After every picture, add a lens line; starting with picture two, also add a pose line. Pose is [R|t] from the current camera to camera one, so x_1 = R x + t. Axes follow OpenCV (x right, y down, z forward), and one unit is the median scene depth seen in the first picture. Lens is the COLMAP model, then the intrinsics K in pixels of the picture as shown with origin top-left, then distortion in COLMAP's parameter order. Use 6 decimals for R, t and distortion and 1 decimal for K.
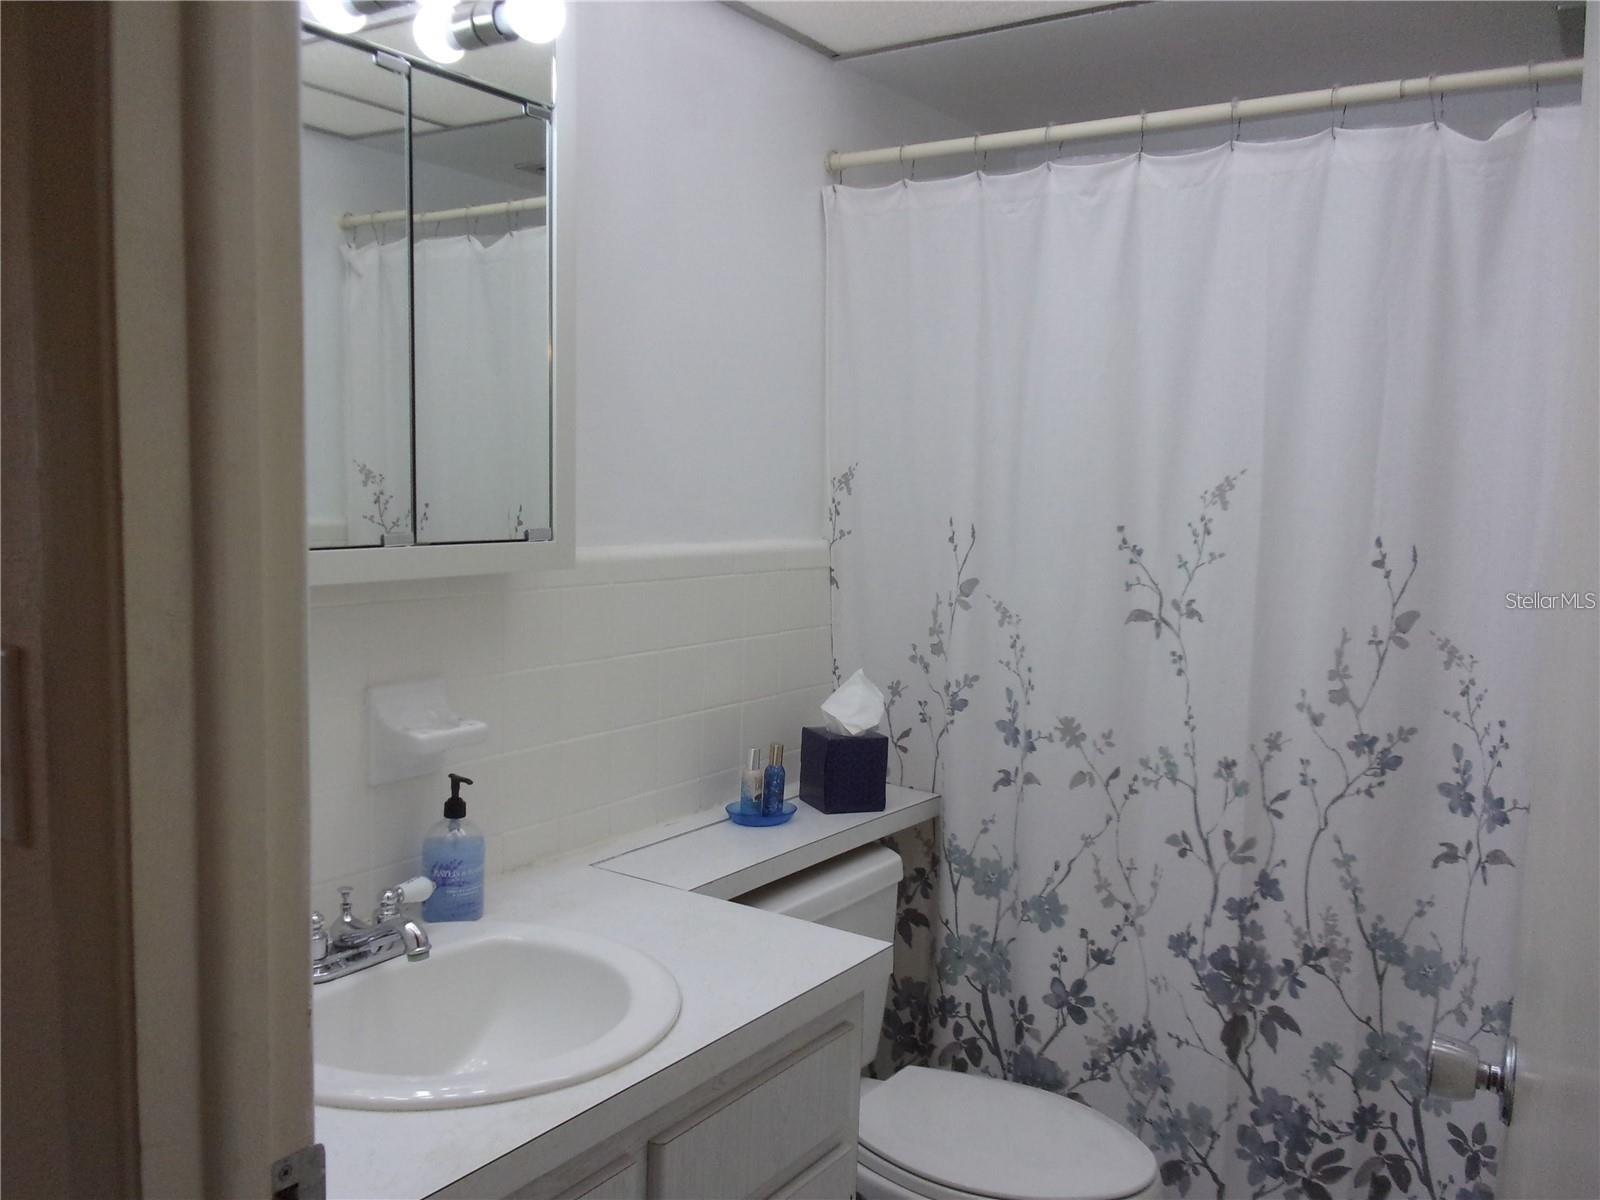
lens RADIAL K [[1351.0, 0, 798.2], [0, 1351.0, 621.0], [0, 0, 1]] dist [0.045685, -0.046232]
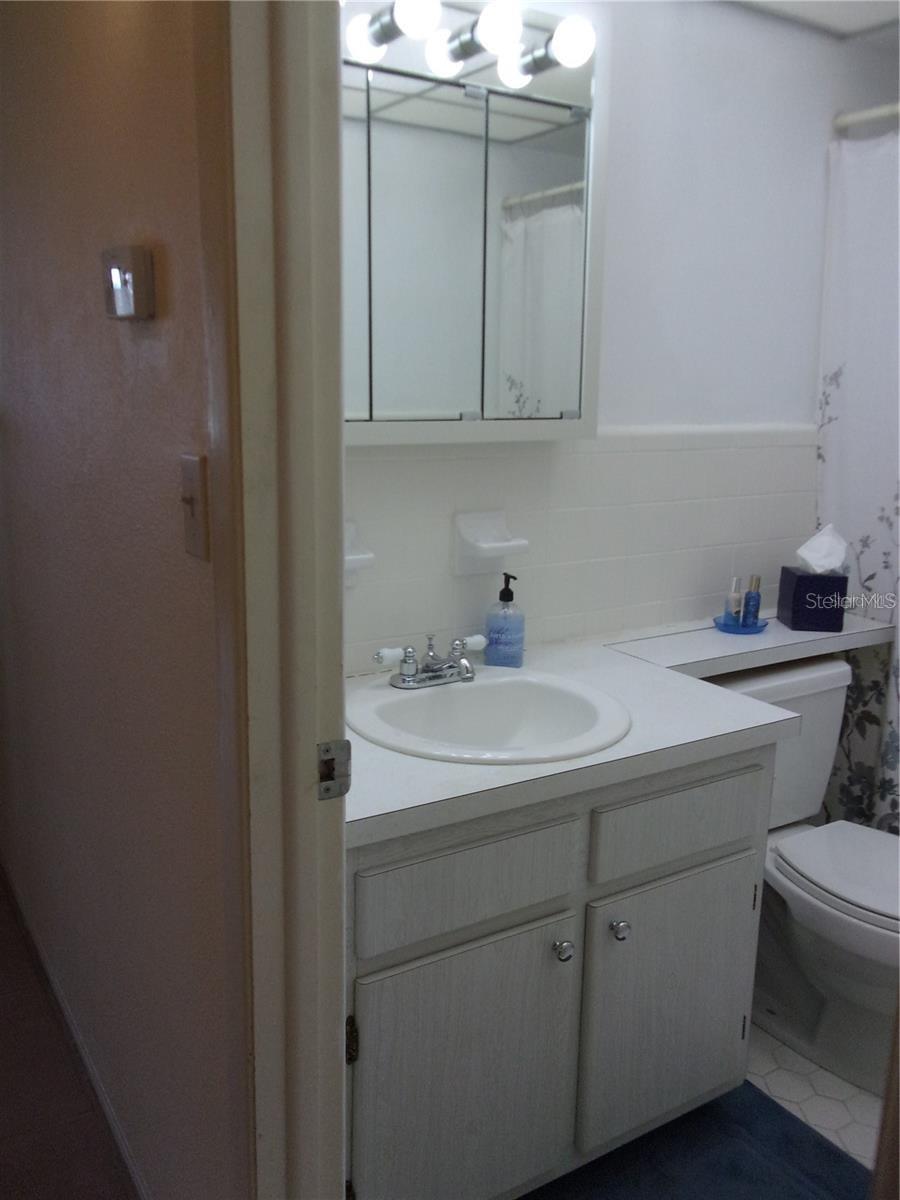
lens RADIAL K [[1013.2, 0, 450.0], [0, 1013.2, 600.0], [0, 0, 1]] dist [0.045685, -0.046232]
pose [[0.922682, 0.077536, -0.377684, 0.119703], [-0.037482, 0.992969, 0.112281, 0.016626], [0.383735, -0.089444, 0.919101, -0.079966]]
